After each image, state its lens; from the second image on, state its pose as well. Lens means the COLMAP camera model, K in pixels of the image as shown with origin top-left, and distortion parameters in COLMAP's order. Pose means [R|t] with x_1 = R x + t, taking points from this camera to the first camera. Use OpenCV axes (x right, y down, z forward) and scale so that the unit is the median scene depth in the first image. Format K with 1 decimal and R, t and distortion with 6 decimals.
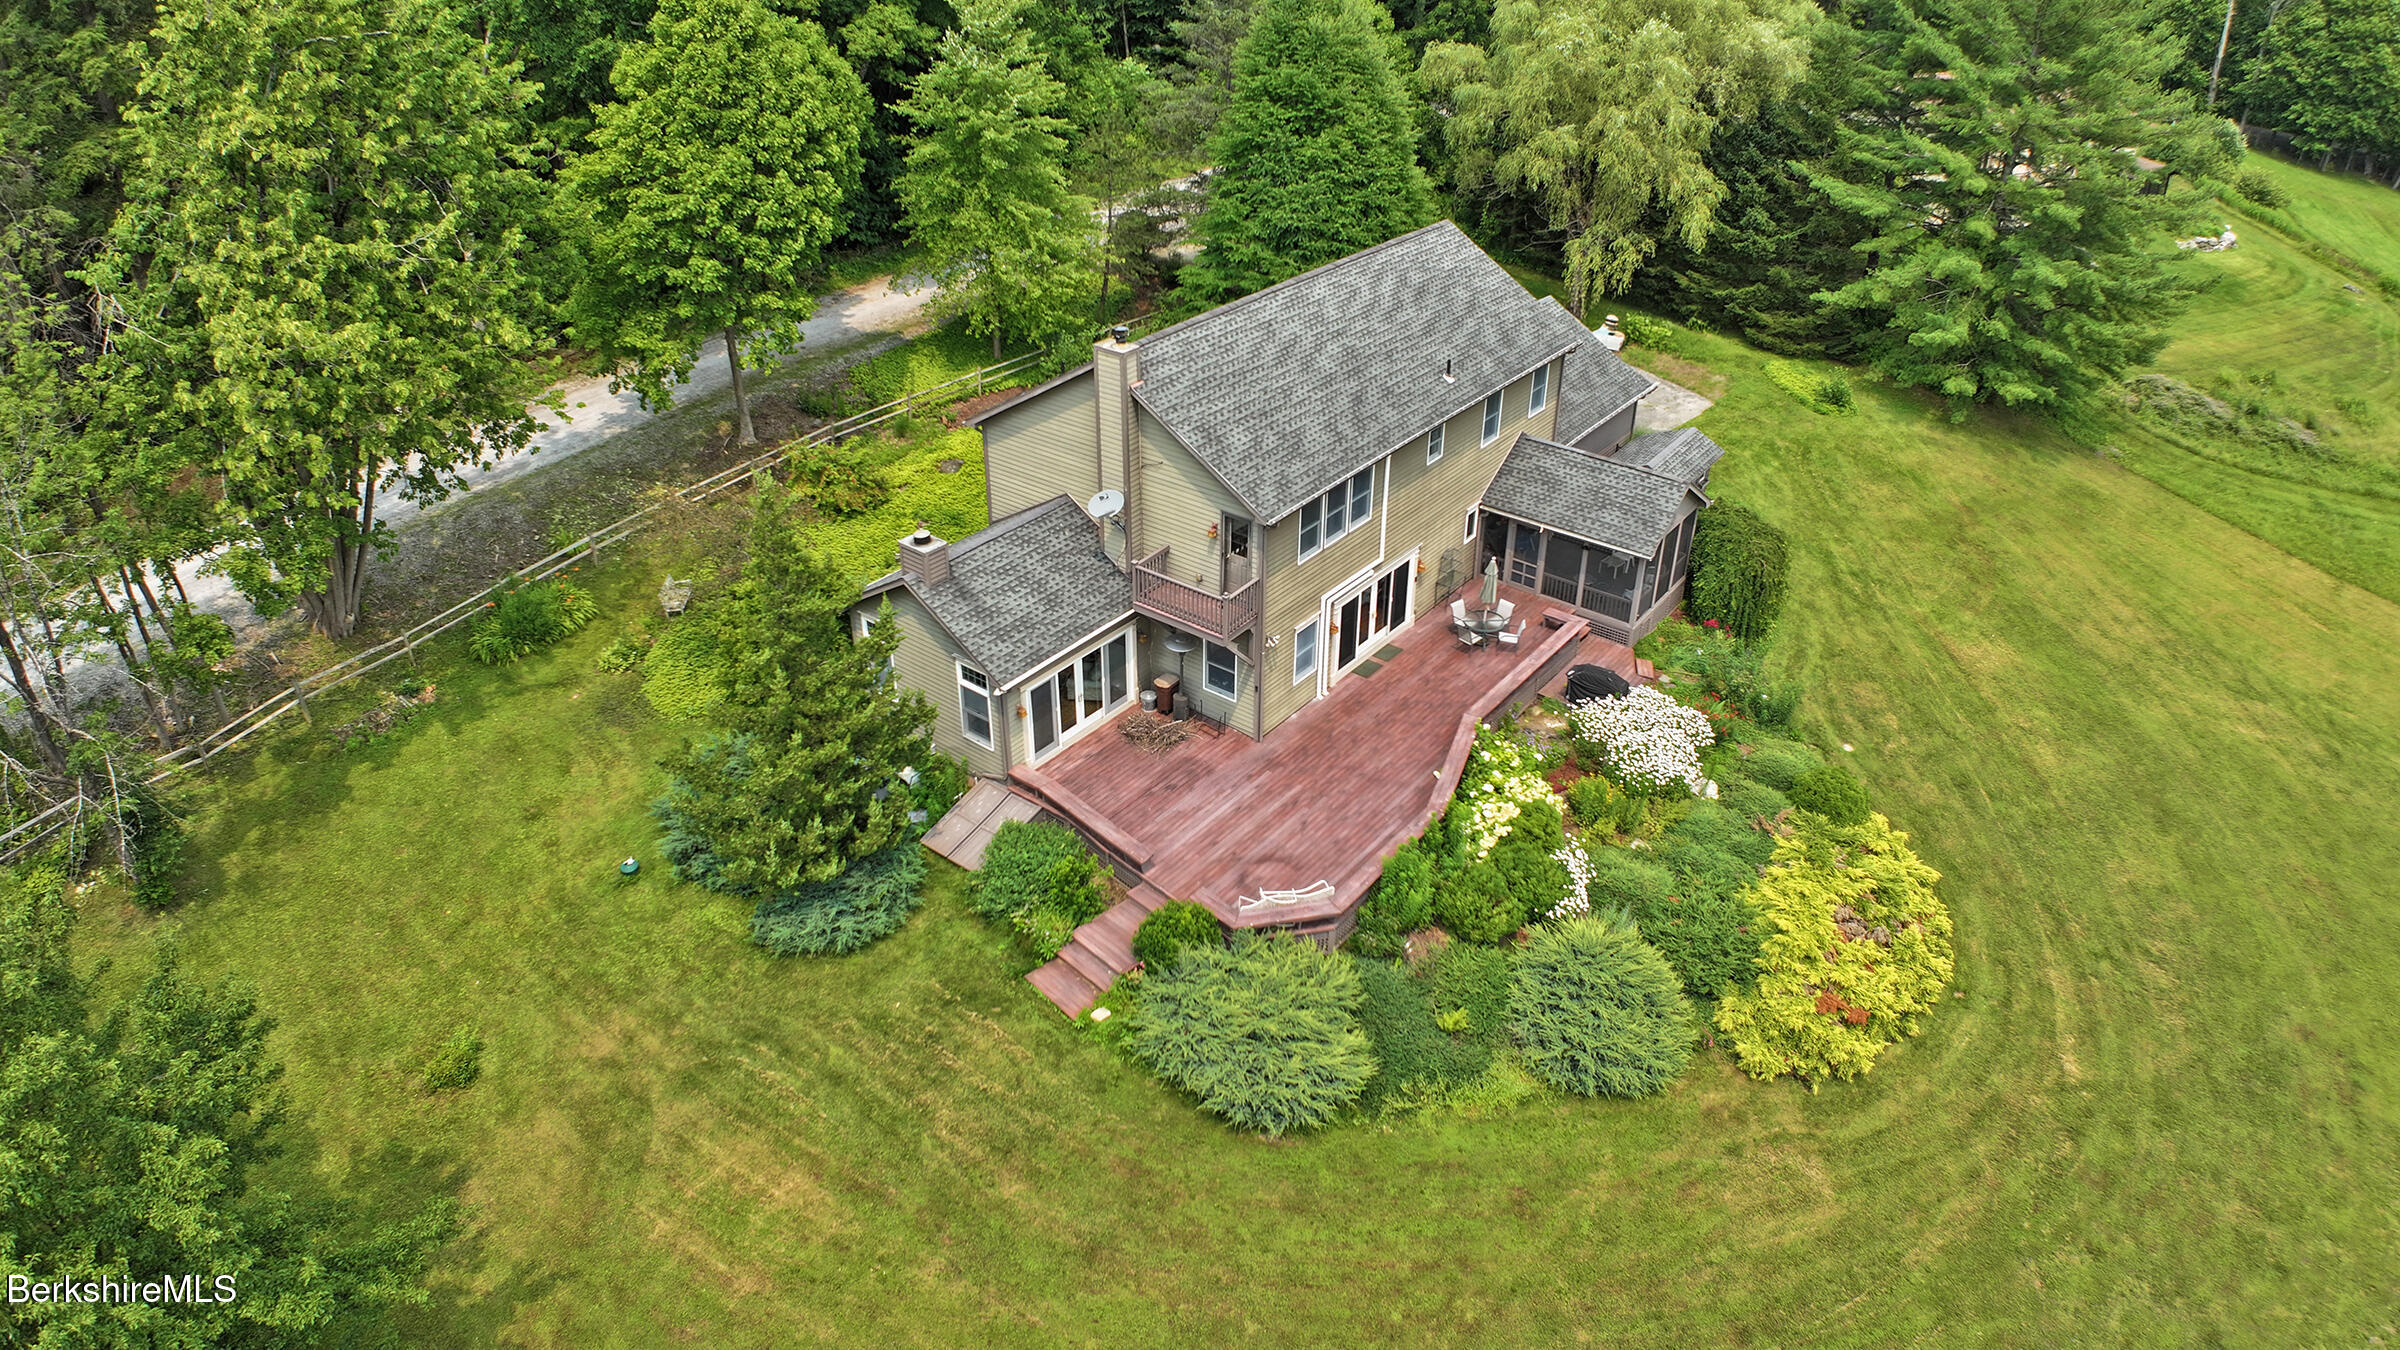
lens RADIAL K [[1493.7, 0, 1200.0], [0, 1493.7, 675.0], [0, 0, 1]] dist [-0.160273, 0.003520]
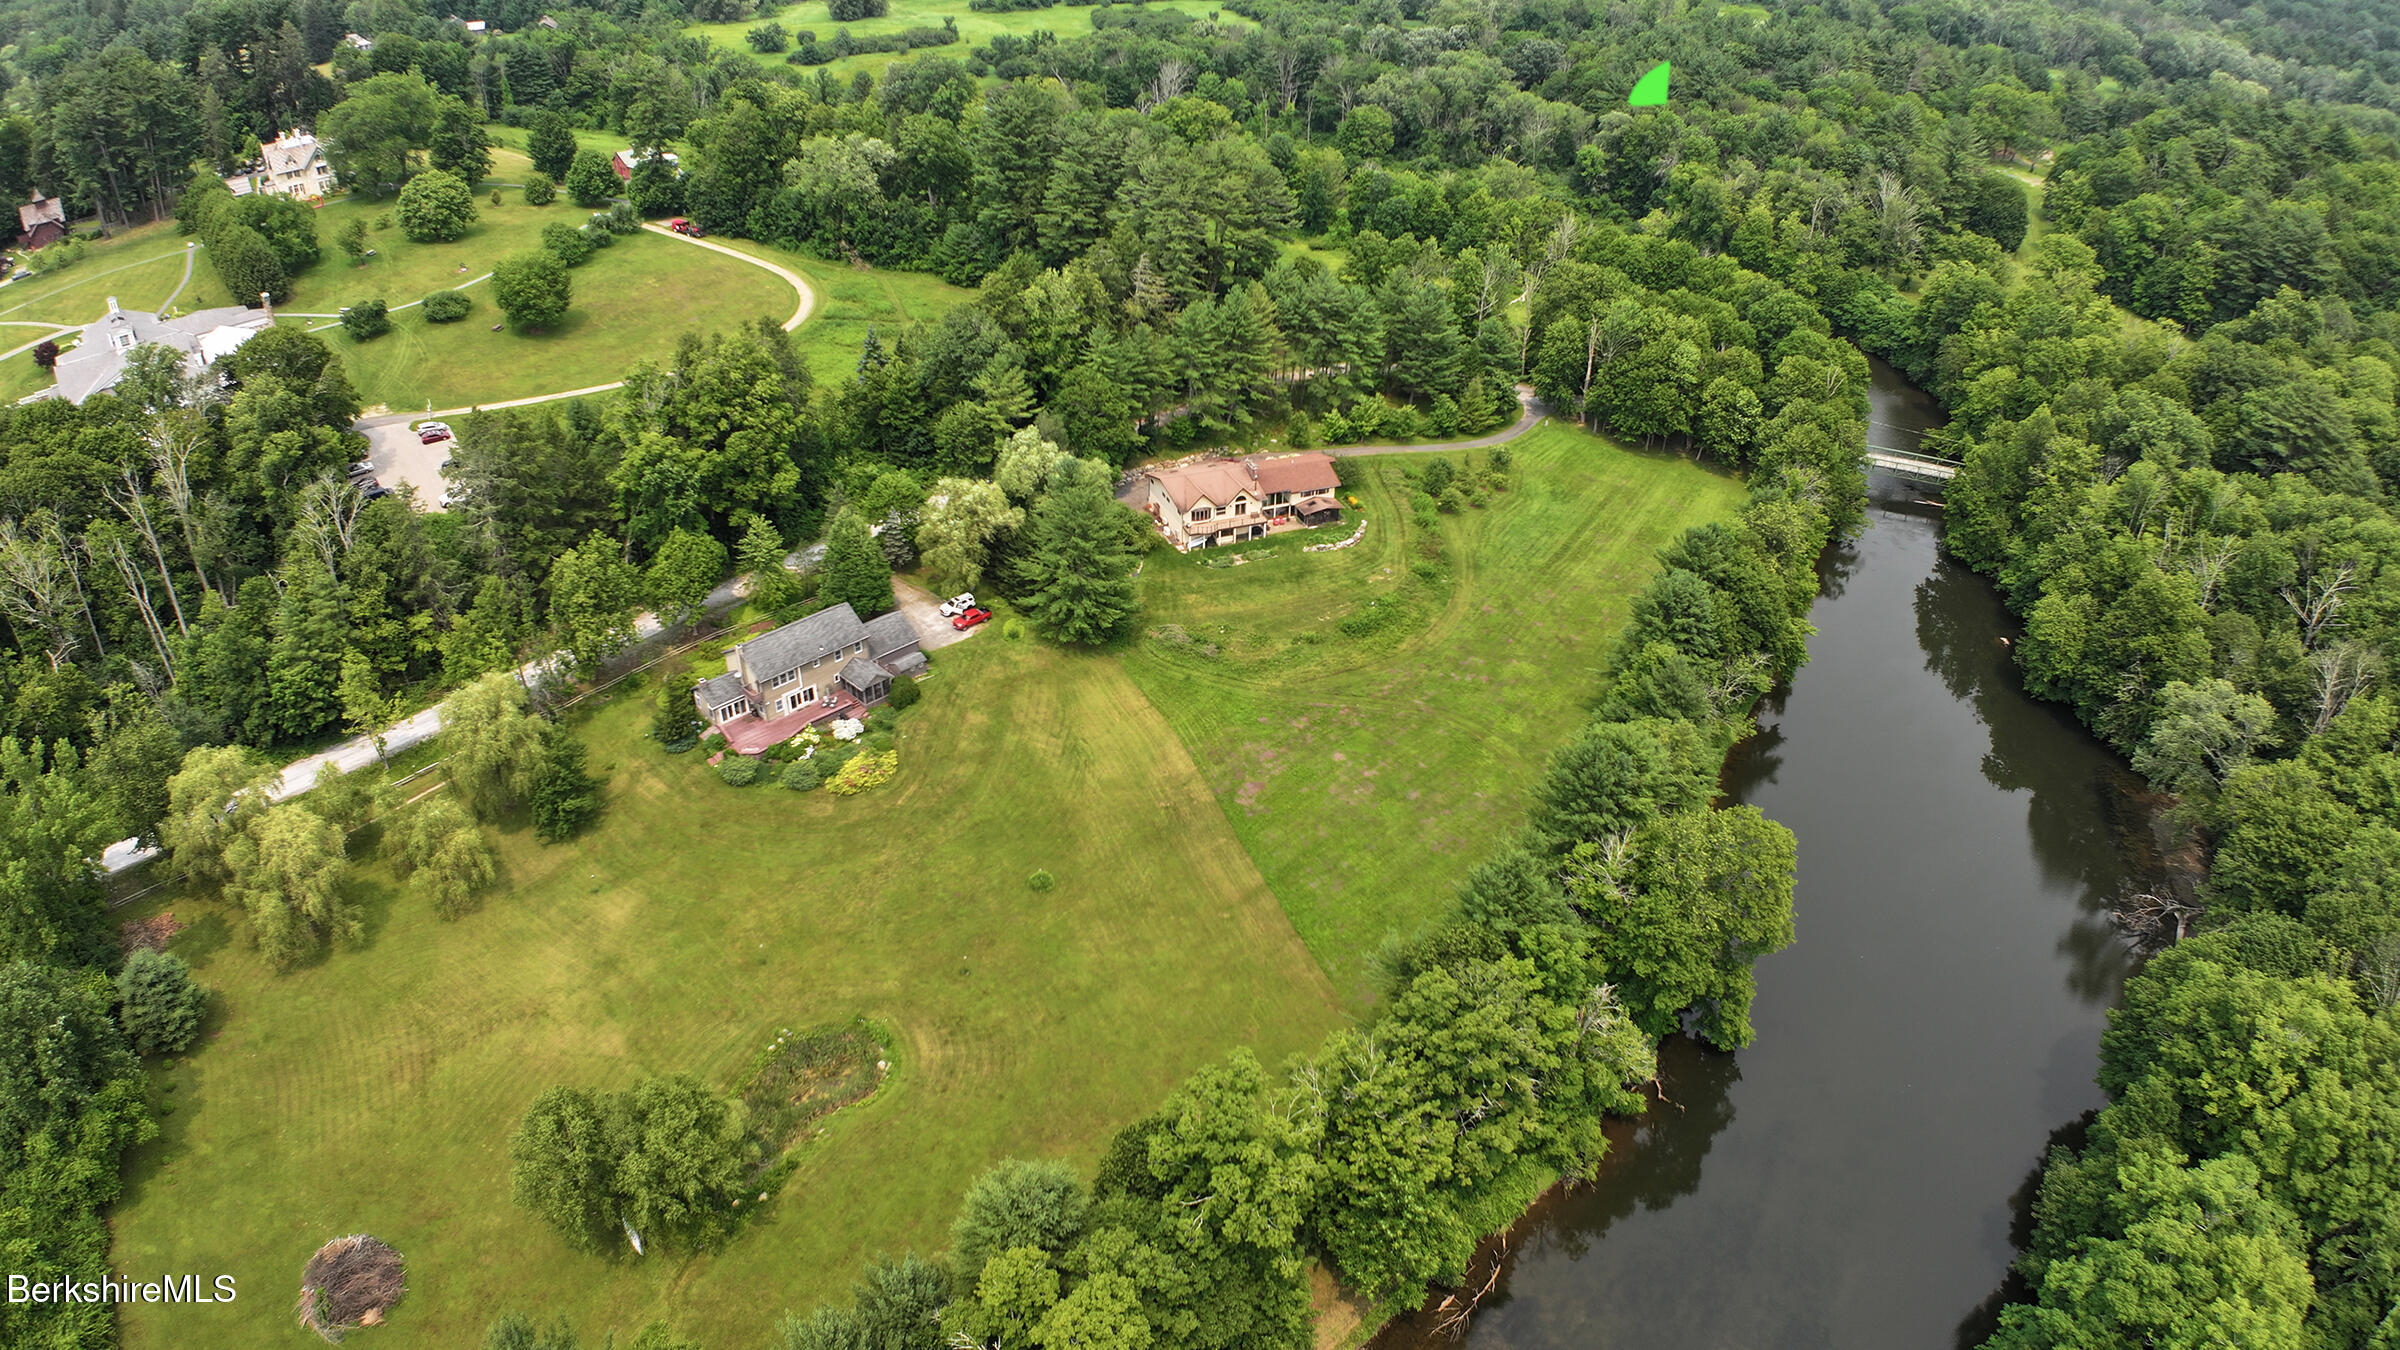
lens RADIAL K [[1493.7, 0, 1200.0], [0, 1493.7, 675.0], [0, 0, 1]] dist [-0.160273, 0.003520]
pose [[0.991731, 0.084959, -0.096187, 1.969347], [-0.083618, 0.996337, 0.017902, -0.329685], [0.097356, -0.009711, 0.995202, -3.833579]]
